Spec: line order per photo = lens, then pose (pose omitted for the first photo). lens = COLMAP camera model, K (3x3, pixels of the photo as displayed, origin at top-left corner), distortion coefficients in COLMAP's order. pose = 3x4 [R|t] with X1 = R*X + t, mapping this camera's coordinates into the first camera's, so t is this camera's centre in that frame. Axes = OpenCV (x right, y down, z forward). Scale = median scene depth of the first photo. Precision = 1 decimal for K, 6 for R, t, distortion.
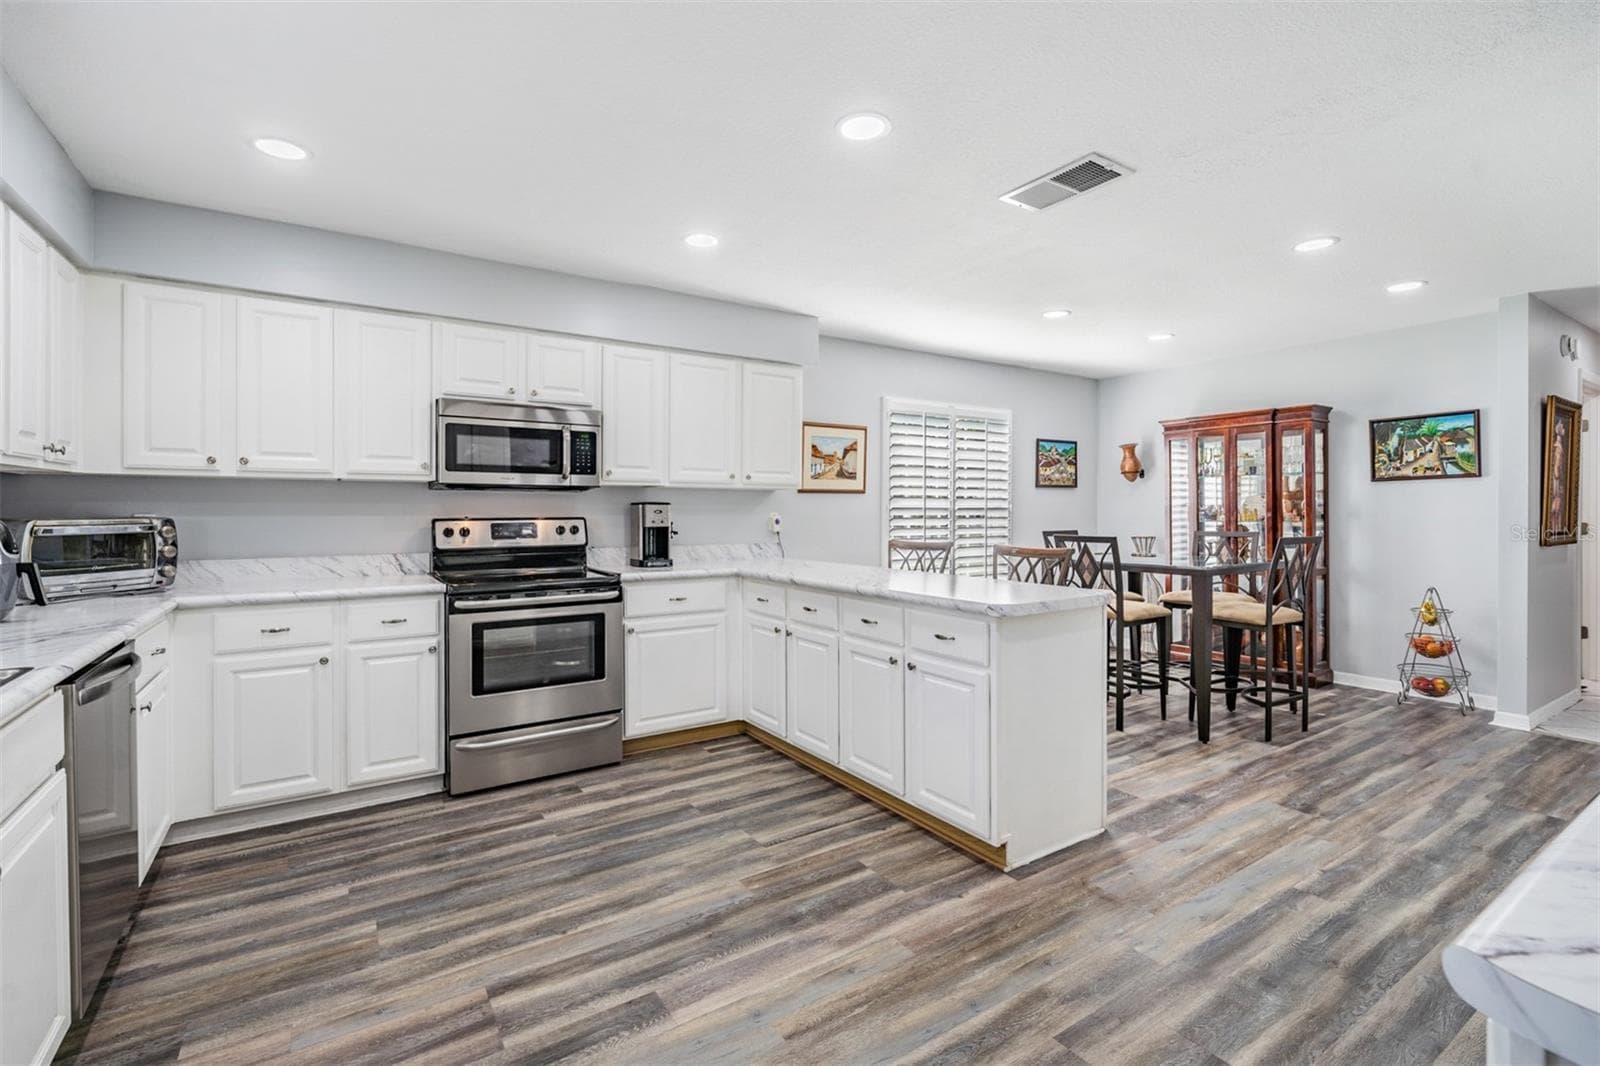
lens RADIAL K [[702.6, 0, 793.3], [0, 702.6, 515.8], [0, 0, 1]] dist [-0.000164, 0.000164]
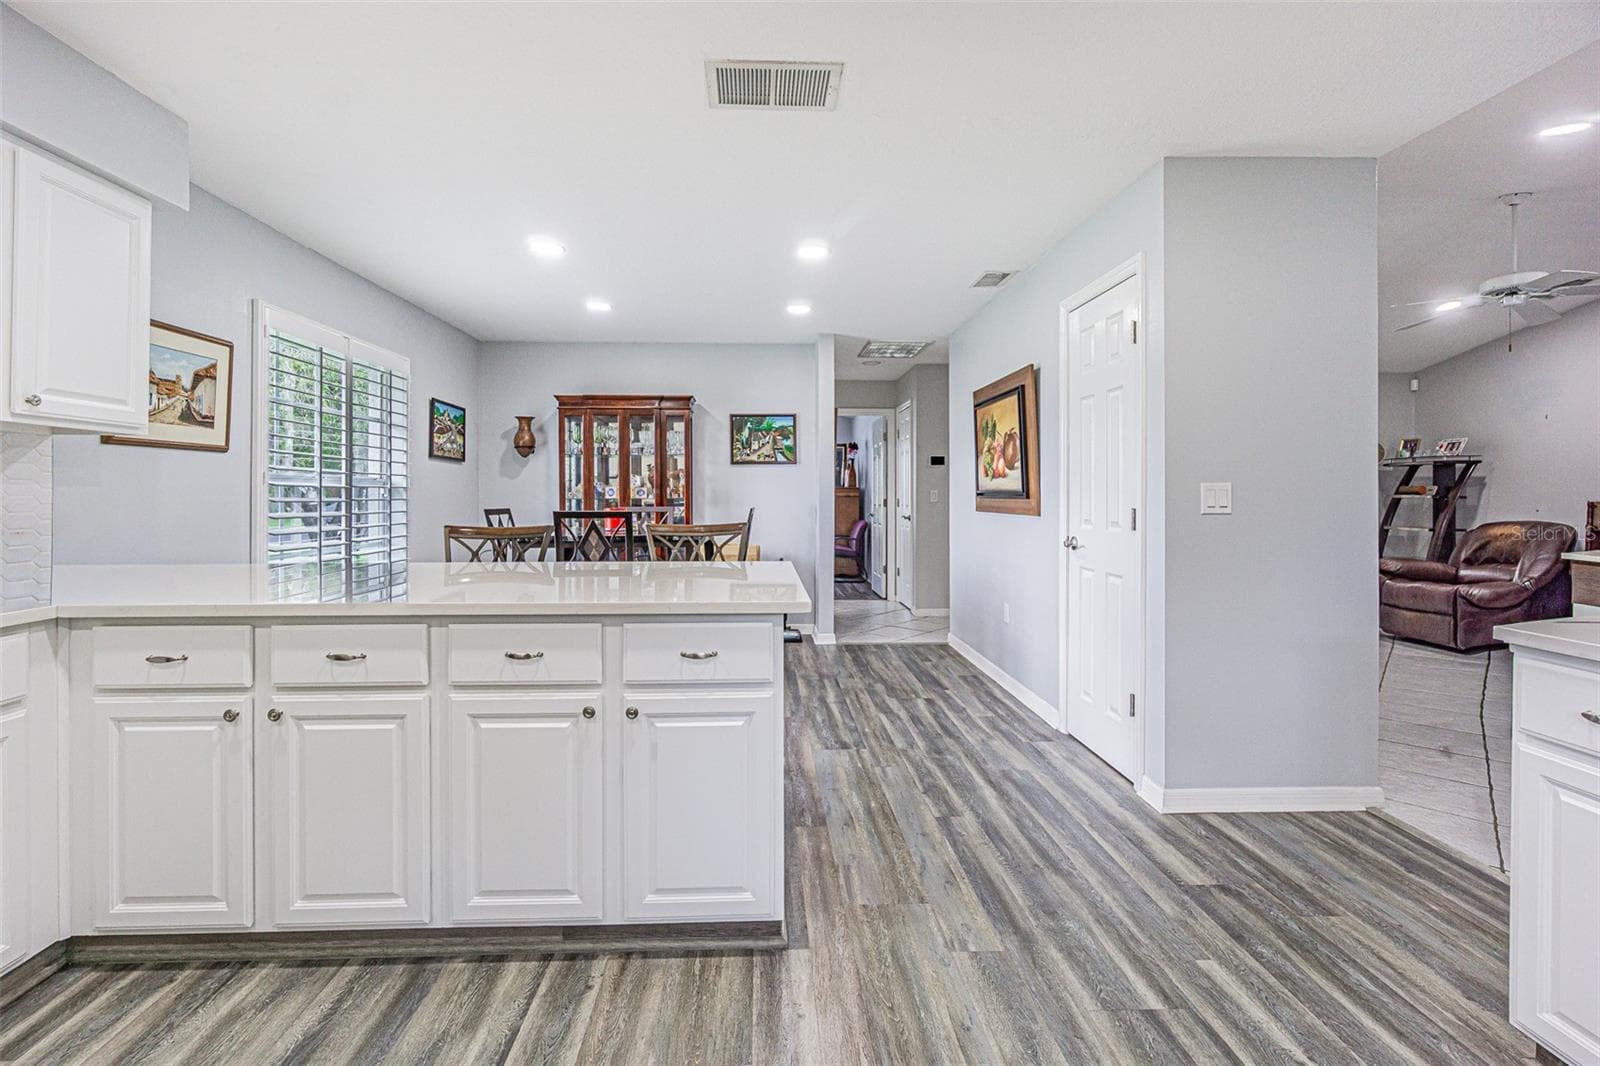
lens RADIAL K [[698.3, 0, 781.8], [0, 698.3, 494.6], [0, 0, 1]] dist [-0.000777, -0.000182]
pose [[0.520796, 0.001790, 0.853679, -0.282719], [0.006771, 0.999958, -0.006227, 0.019532], [-0.853654, 0.009023, 0.520762, 0.497313]]
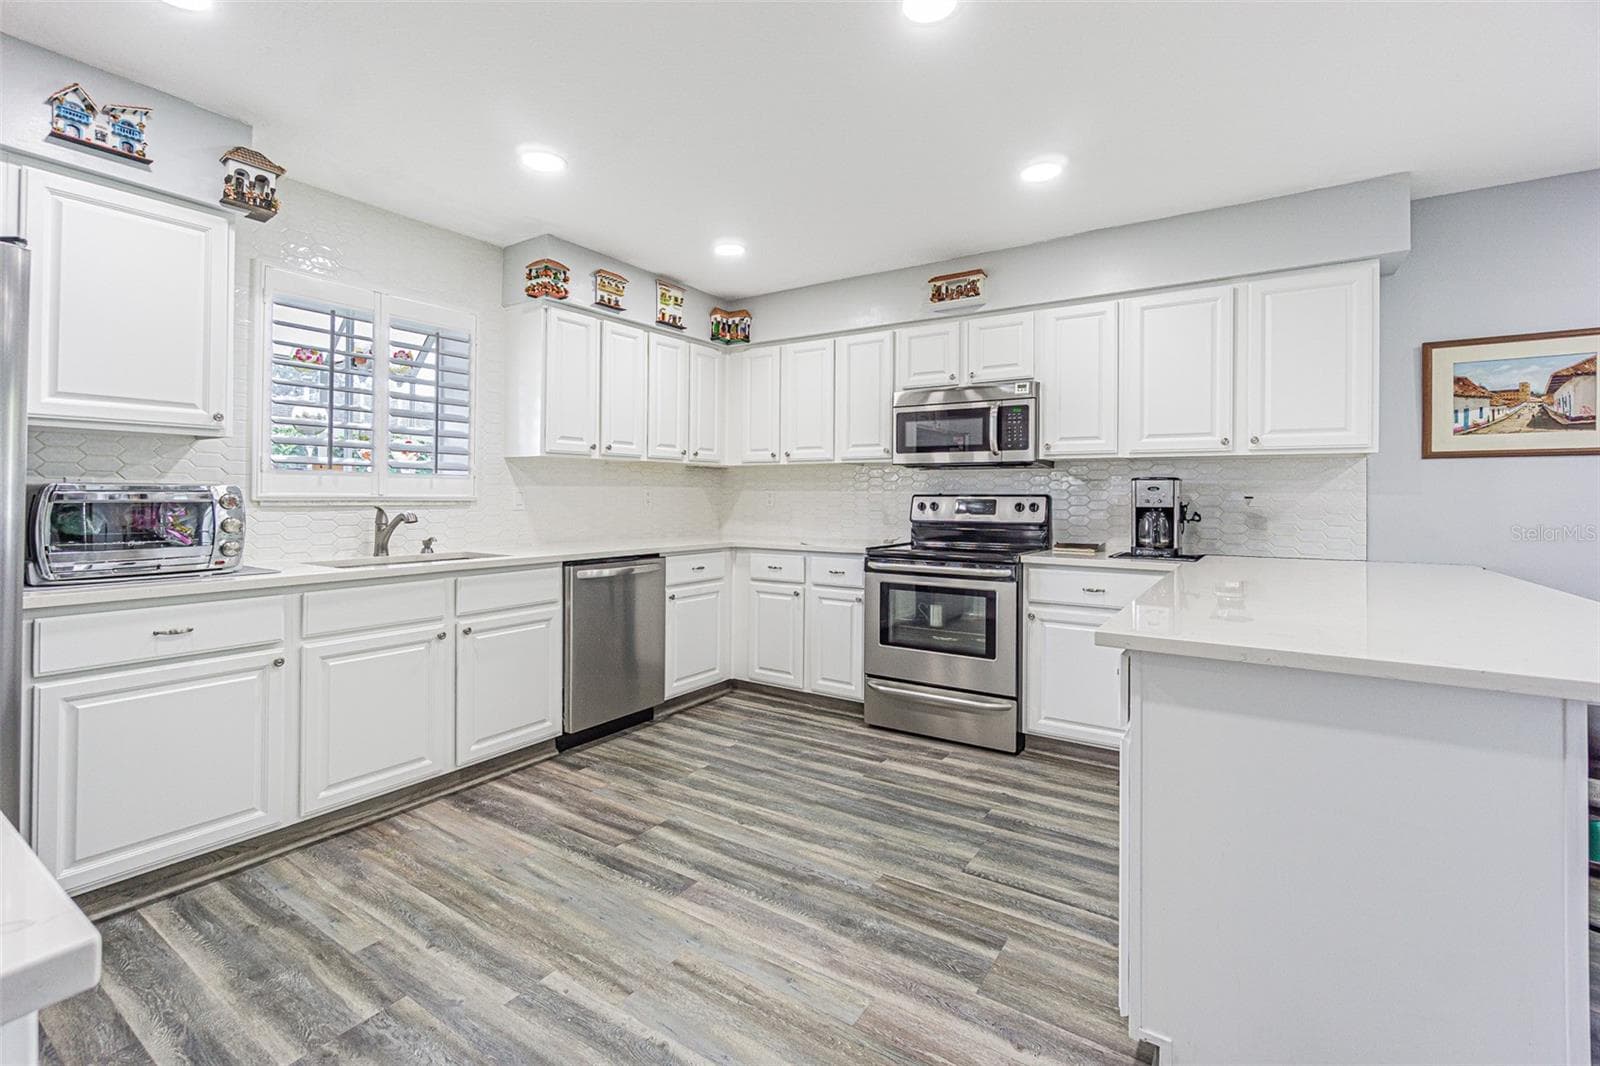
lens RADIAL K [[714.1, 0, 798.2], [0, 714.1, 491.7], [0, 0, 1]] dist [-0.000777, 0.000080]
pose [[0.398480, -0.004886, -0.917164, 0.596879], [-0.014497, 0.999827, -0.011624, 0.018934], [0.917063, 0.017928, 0.398340, 0.404735]]
